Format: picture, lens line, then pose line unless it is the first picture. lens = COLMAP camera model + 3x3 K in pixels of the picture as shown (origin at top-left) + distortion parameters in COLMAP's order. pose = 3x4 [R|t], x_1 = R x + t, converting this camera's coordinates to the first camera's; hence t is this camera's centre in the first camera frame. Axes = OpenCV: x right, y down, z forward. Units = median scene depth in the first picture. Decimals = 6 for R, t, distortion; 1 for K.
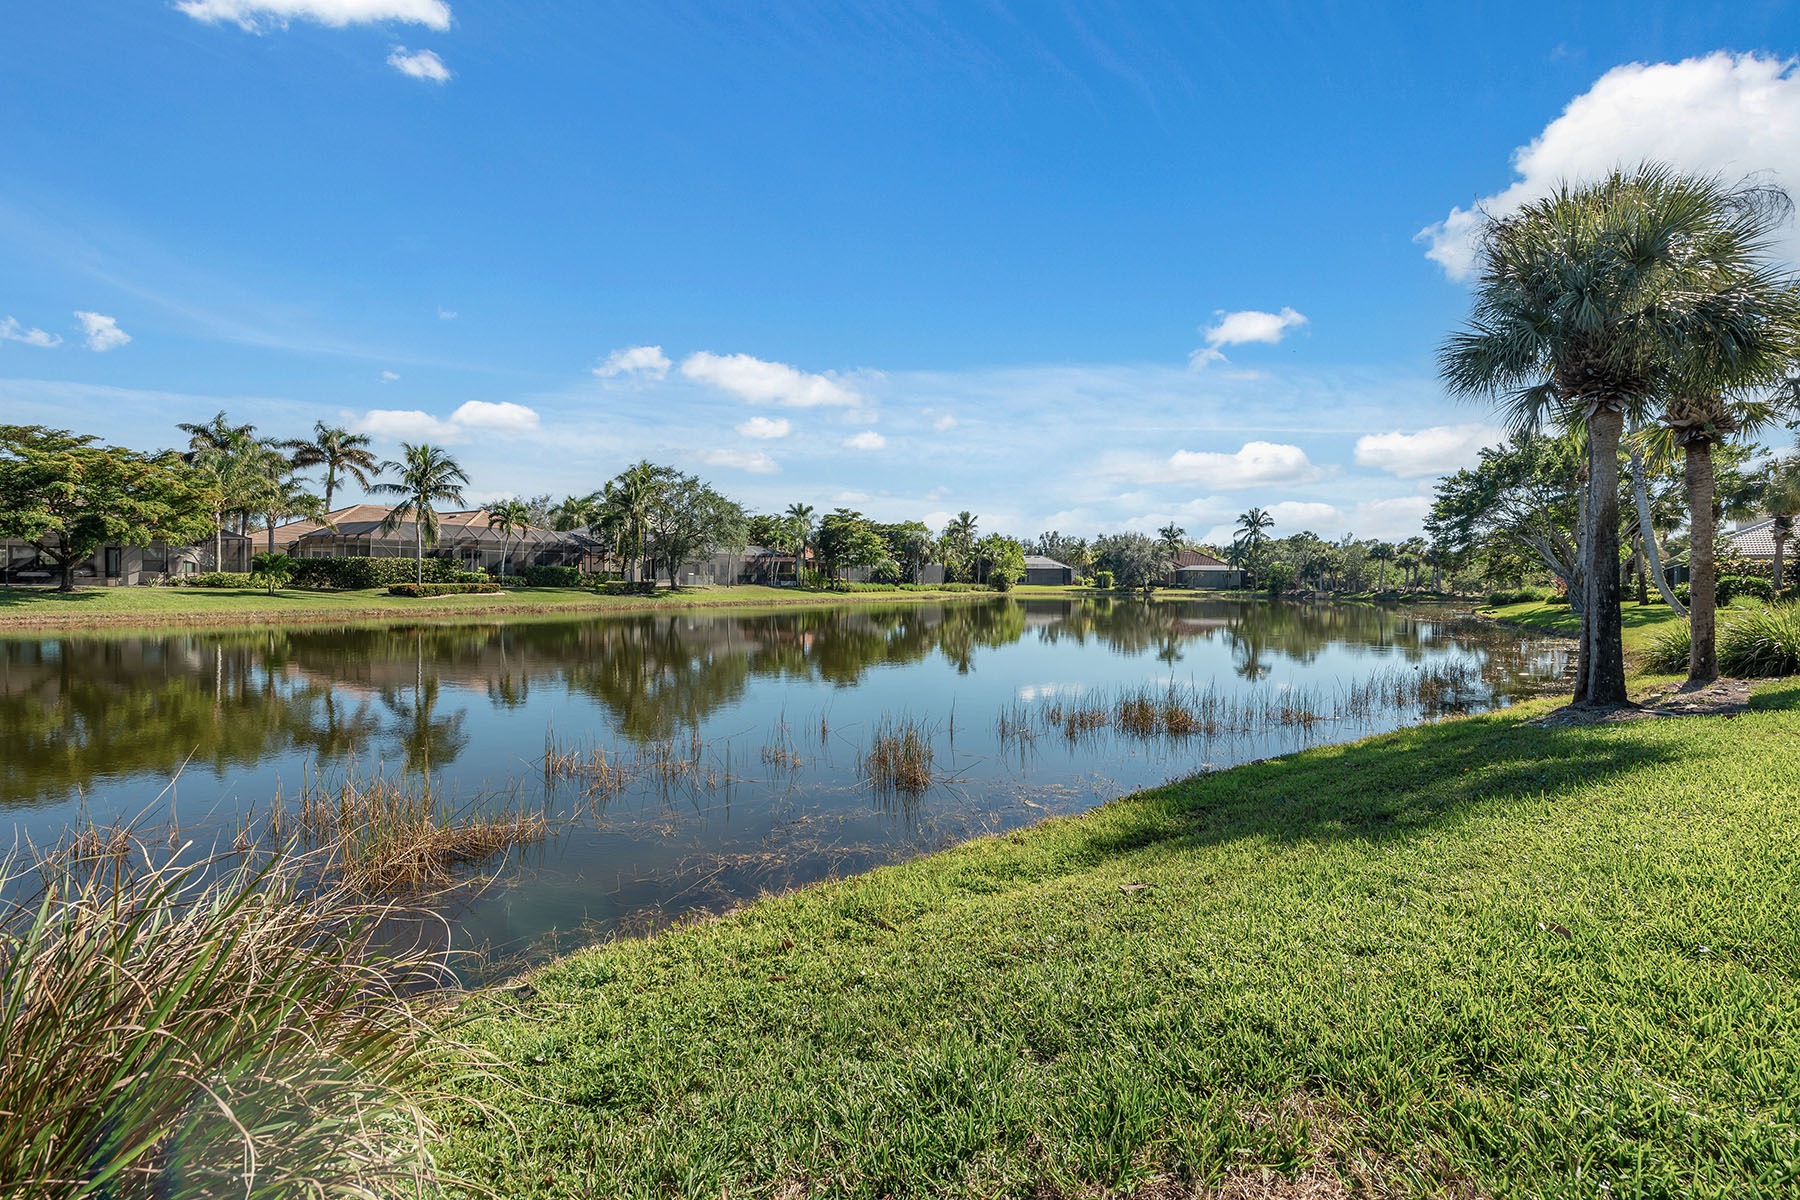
lens RADIAL K [[805.6, 0, 909.4], [0, 805.6, 597.1], [0, 0, 1]] dist [-0.001392, -0.000057]
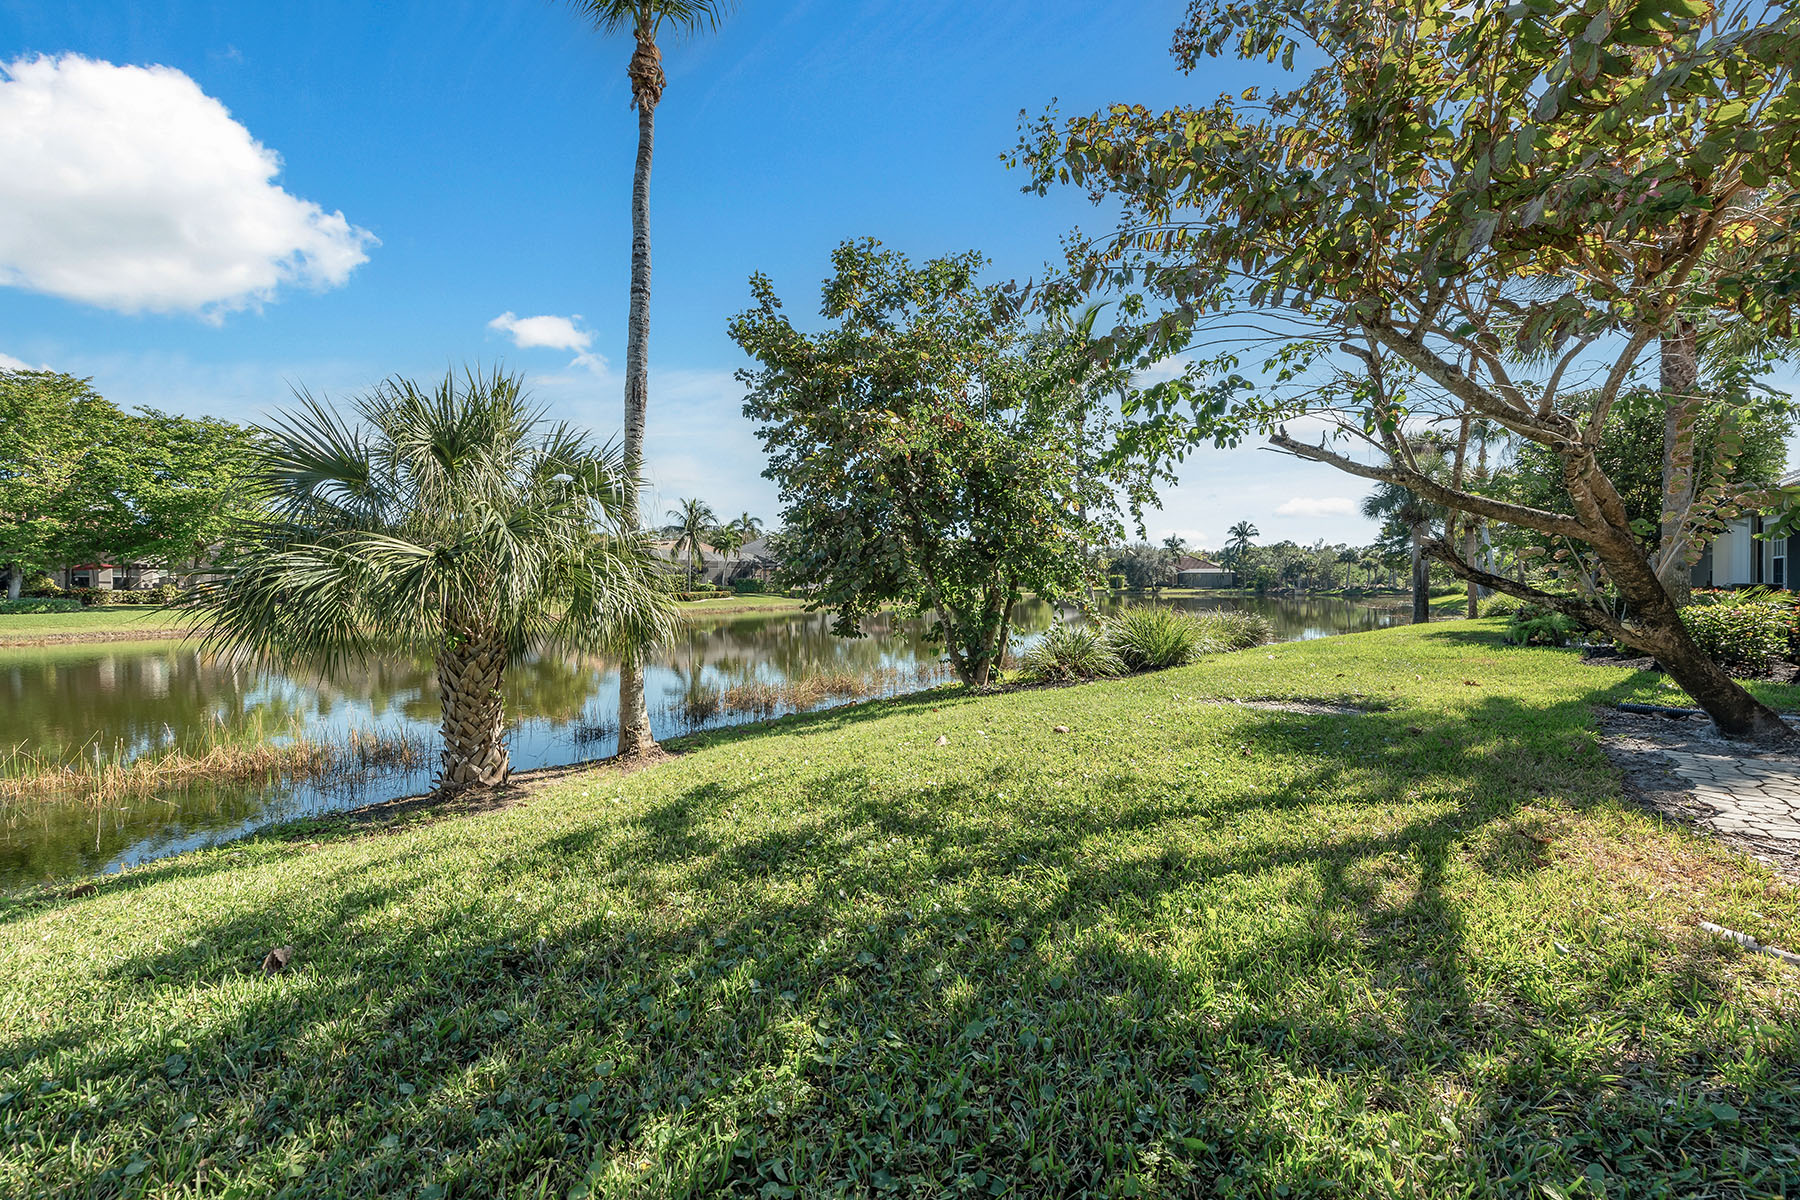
lens RADIAL K [[744.3, 0, 893.1], [0, 744.3, 594.3], [0, 0, 1]] dist [-0.006864, 0.001269]
pose [[0.999649, -0.014325, -0.022288, -0.083337], [0.014175, 0.999876, -0.006915, 0.000539], [0.022384, 0.006597, 0.999728, -0.147379]]
